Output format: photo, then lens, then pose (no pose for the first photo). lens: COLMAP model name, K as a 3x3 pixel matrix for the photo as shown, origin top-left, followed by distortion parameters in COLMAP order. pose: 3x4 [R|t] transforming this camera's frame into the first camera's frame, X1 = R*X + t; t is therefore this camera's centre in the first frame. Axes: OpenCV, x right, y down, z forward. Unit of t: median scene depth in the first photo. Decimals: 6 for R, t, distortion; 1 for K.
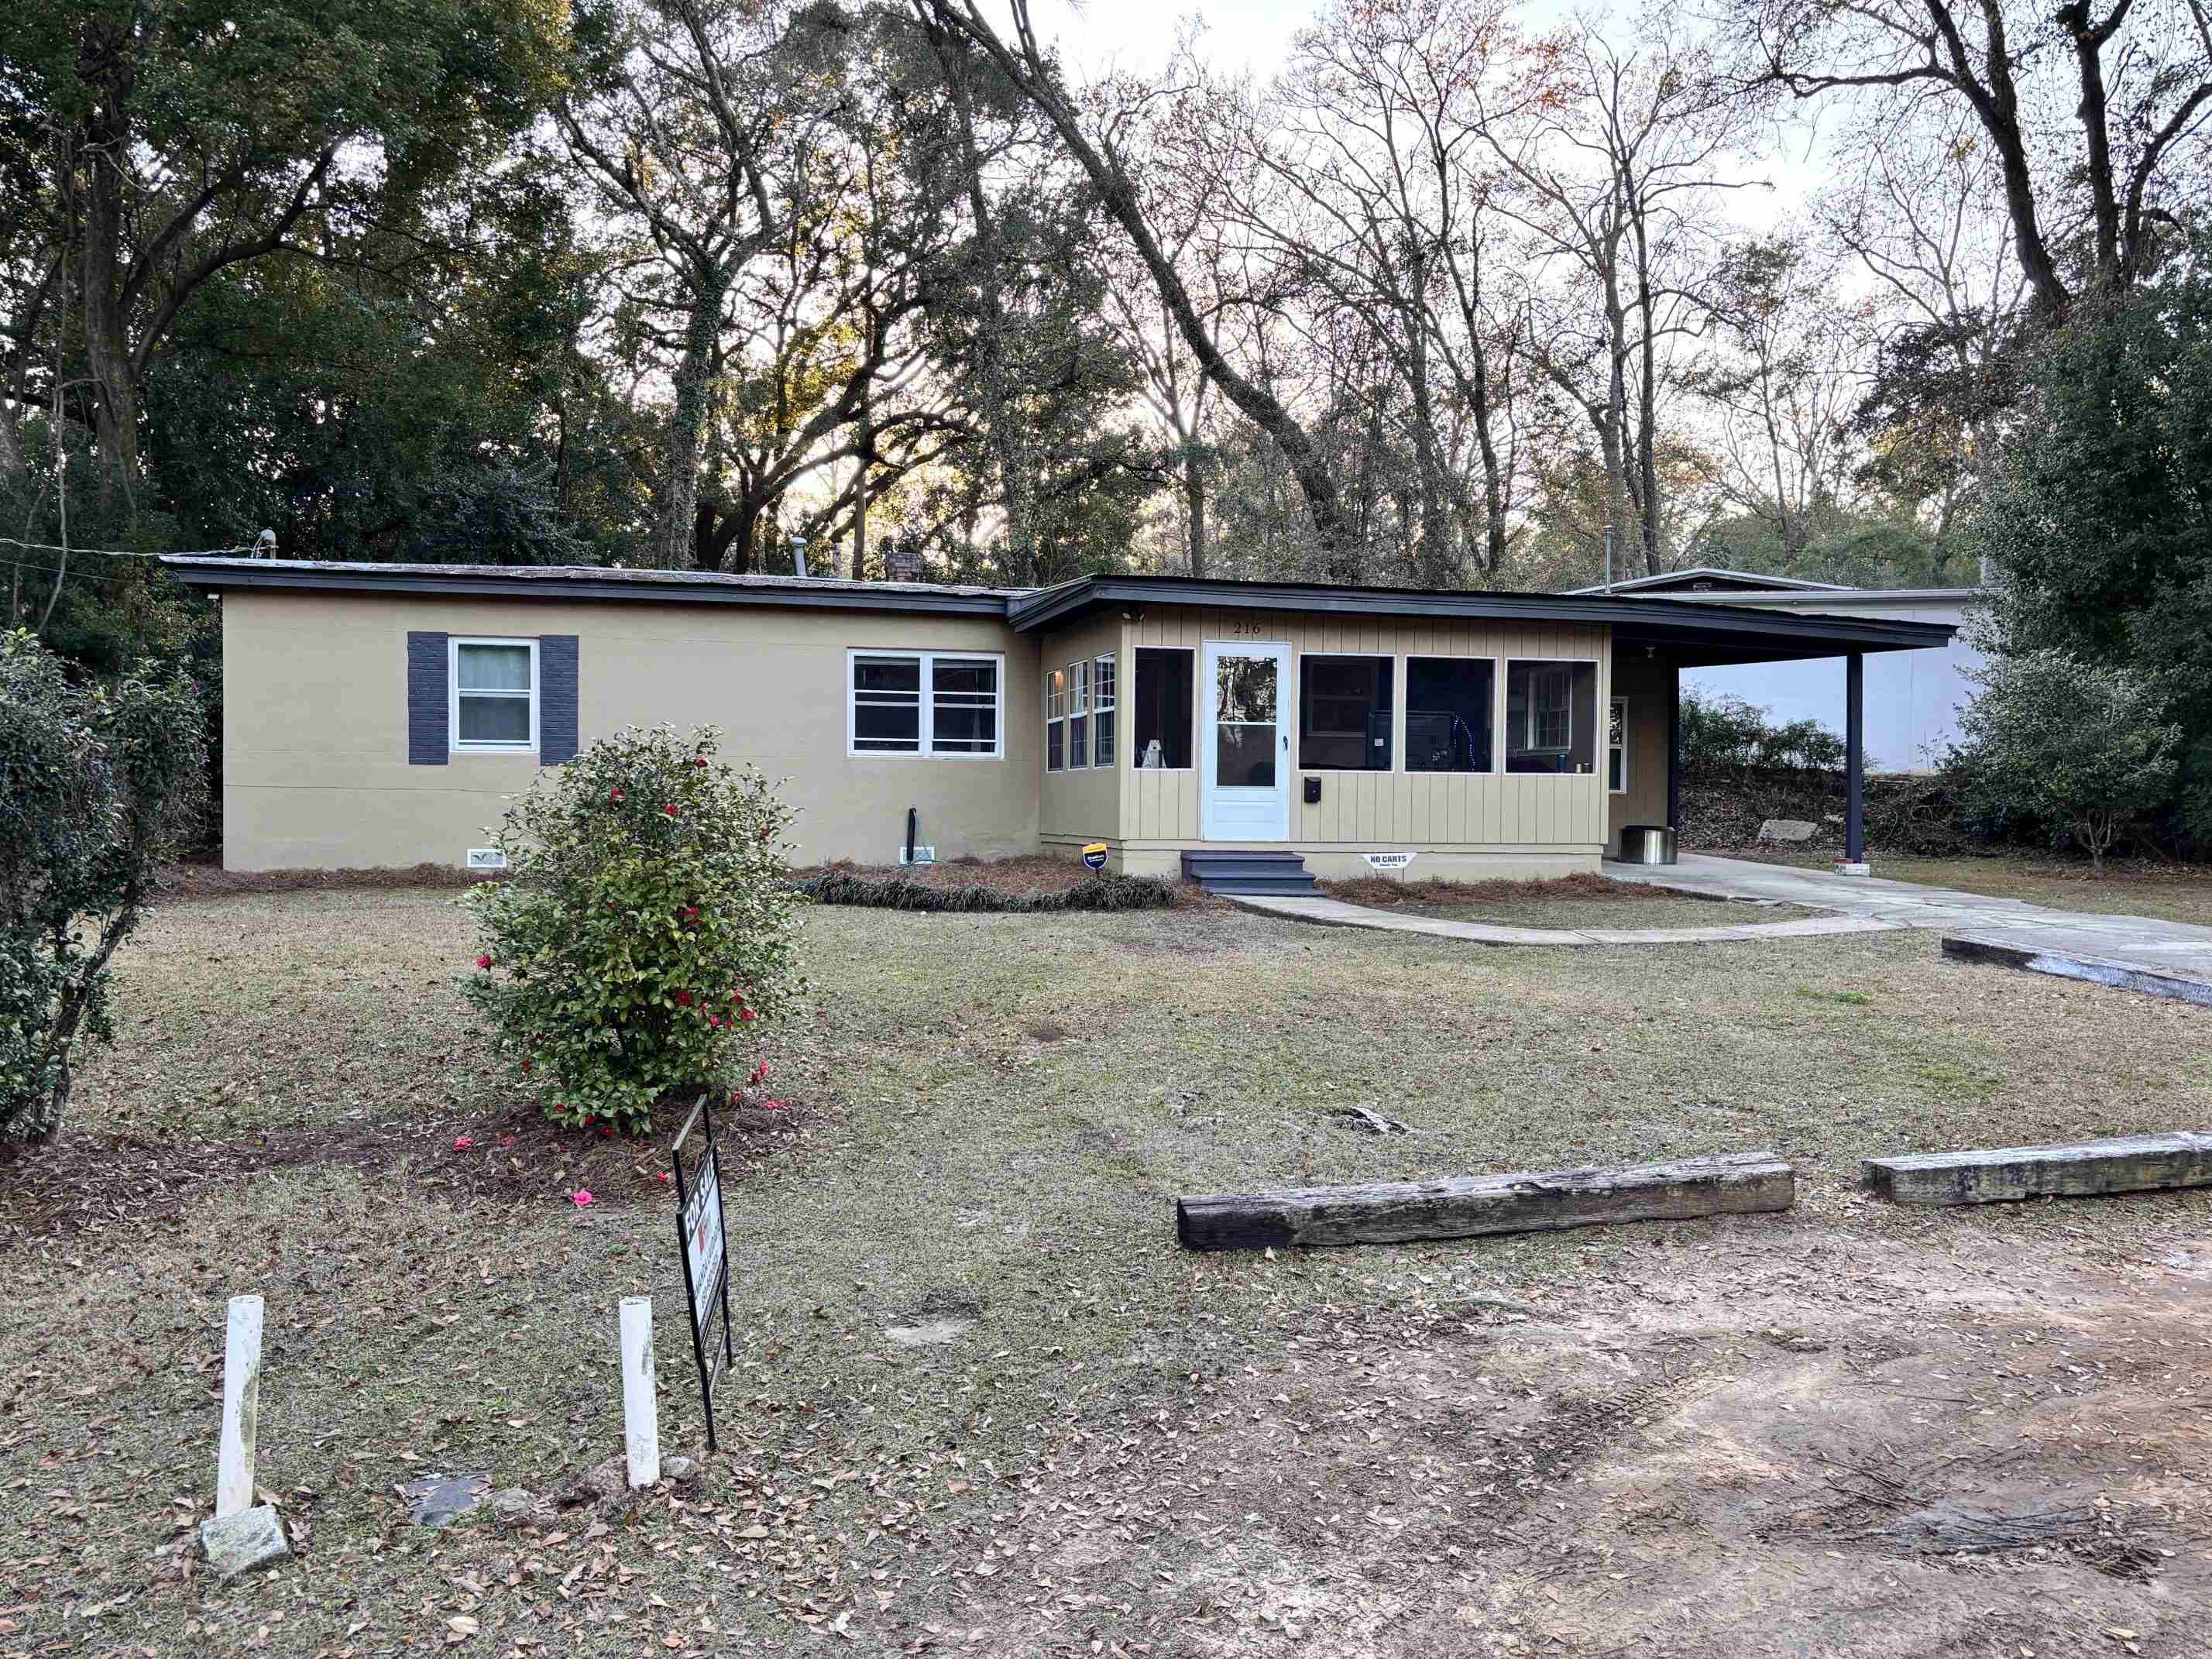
lens RADIAL K [[1791.9, 0, 1106.0], [0, 1791.9, 829.5], [0, 0, 1]] dist [0.044529, -0.016341]
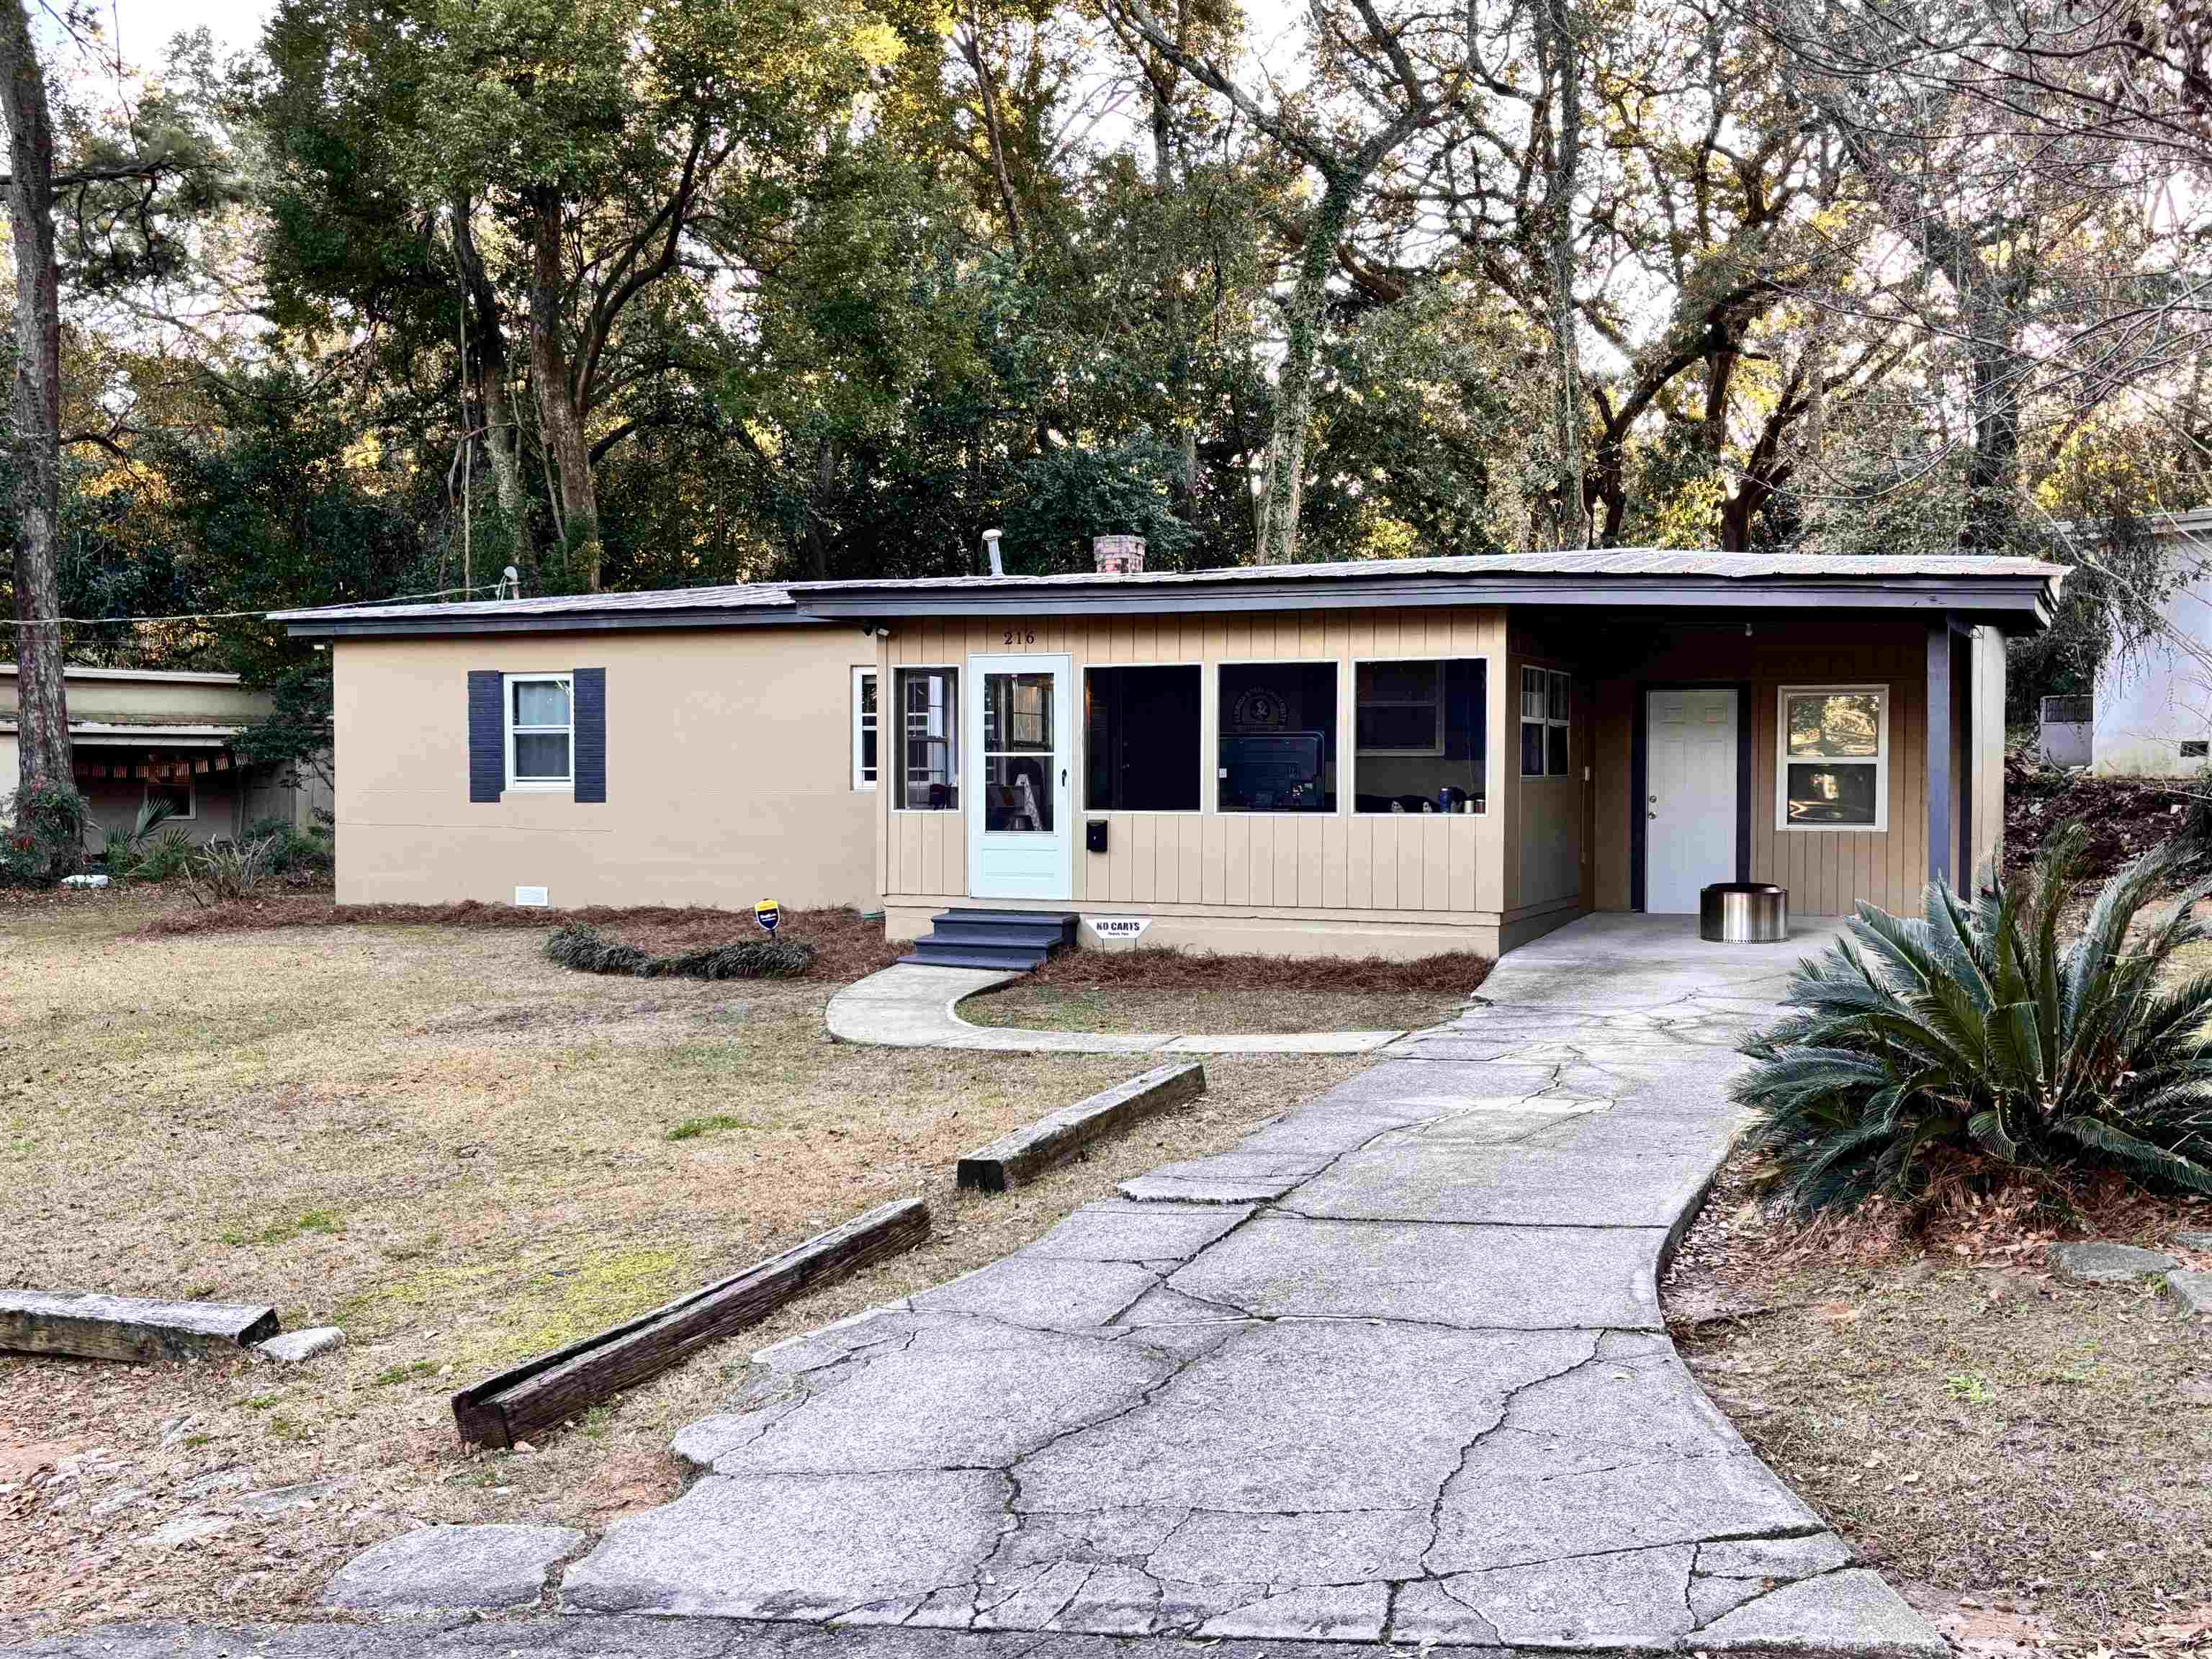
lens RADIAL K [[2357.9, 0, 1106.0], [0, 2357.9, 829.5], [0, 0, 1]] dist [0.085272, -0.010729]
pose [[0.793838, 0.005527, -0.608104, 0.738406], [-0.004960, 0.999984, 0.002614, -0.027082], [0.608109, 0.000941, 0.793853, 0.167661]]
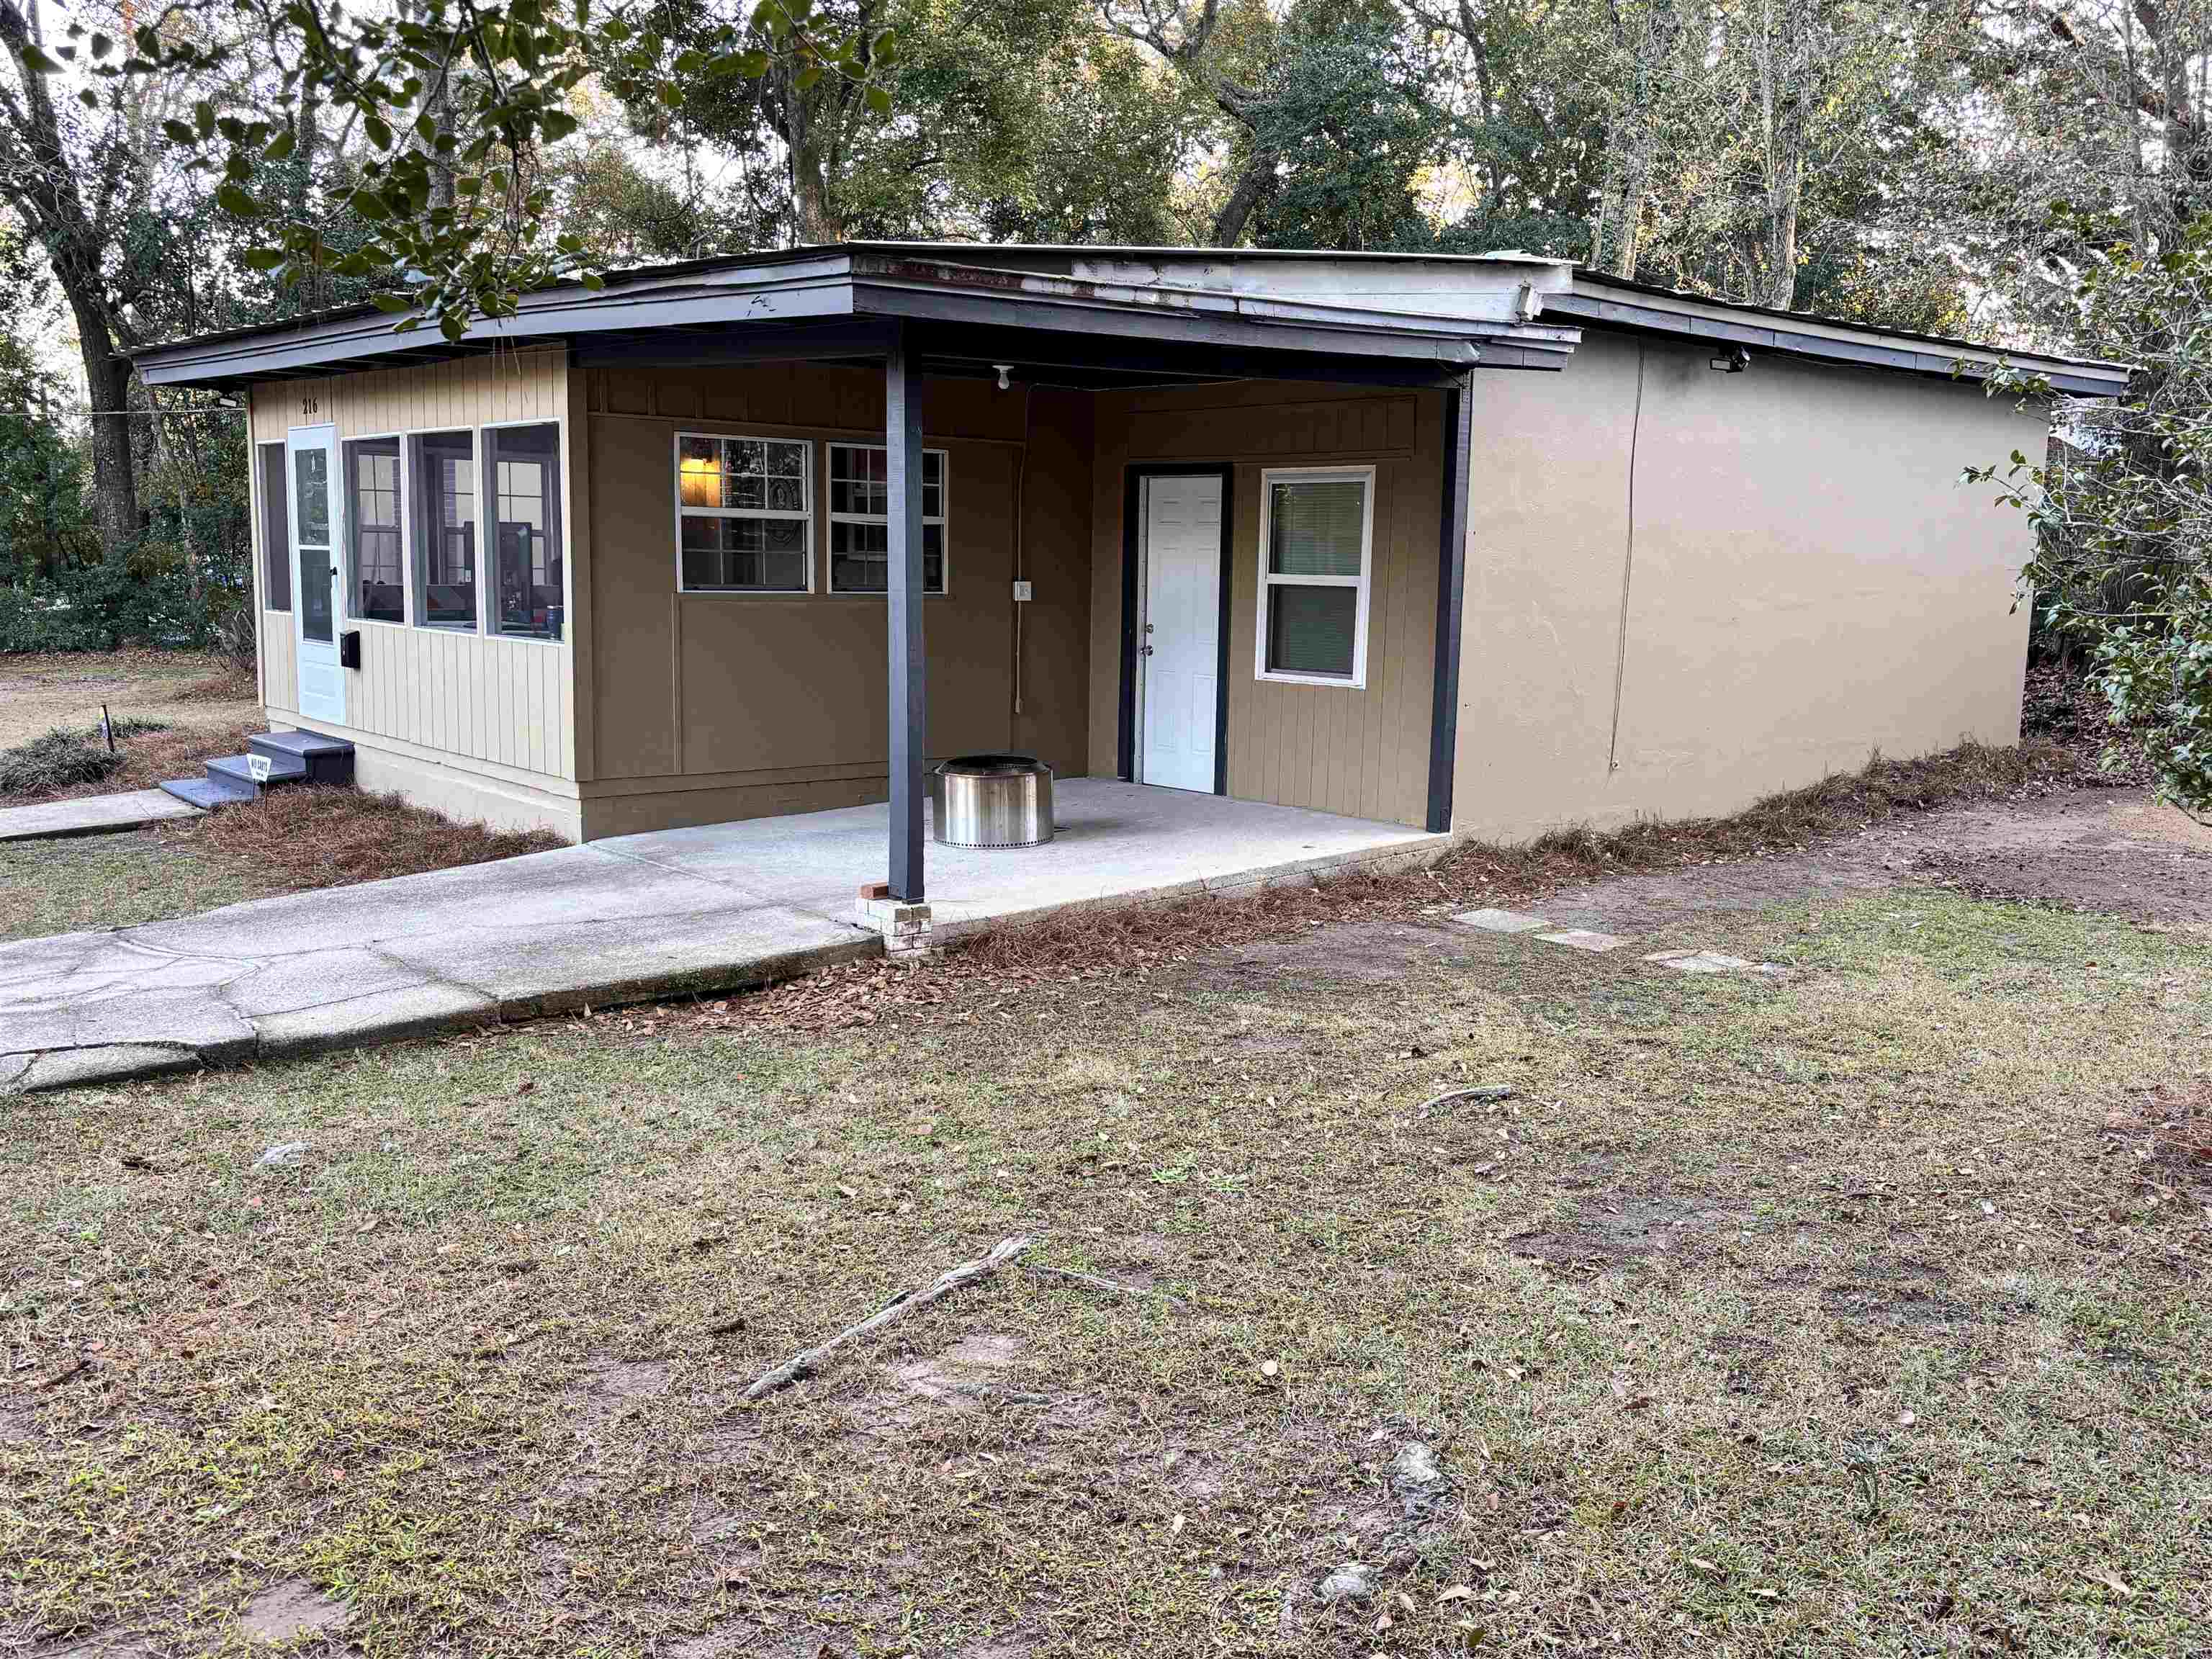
lens RADIAL K [[1960.9, 0, 1106.0], [0, 1960.9, 829.5], [0, 0, 1]] dist [0.092227, 0.000632]
pose [[0.419166, 0.125284, -0.899224, 0.873357], [-0.033584, 0.991895, 0.122540, -0.053384], [0.907288, -0.021165, 0.419977, 0.922631]]
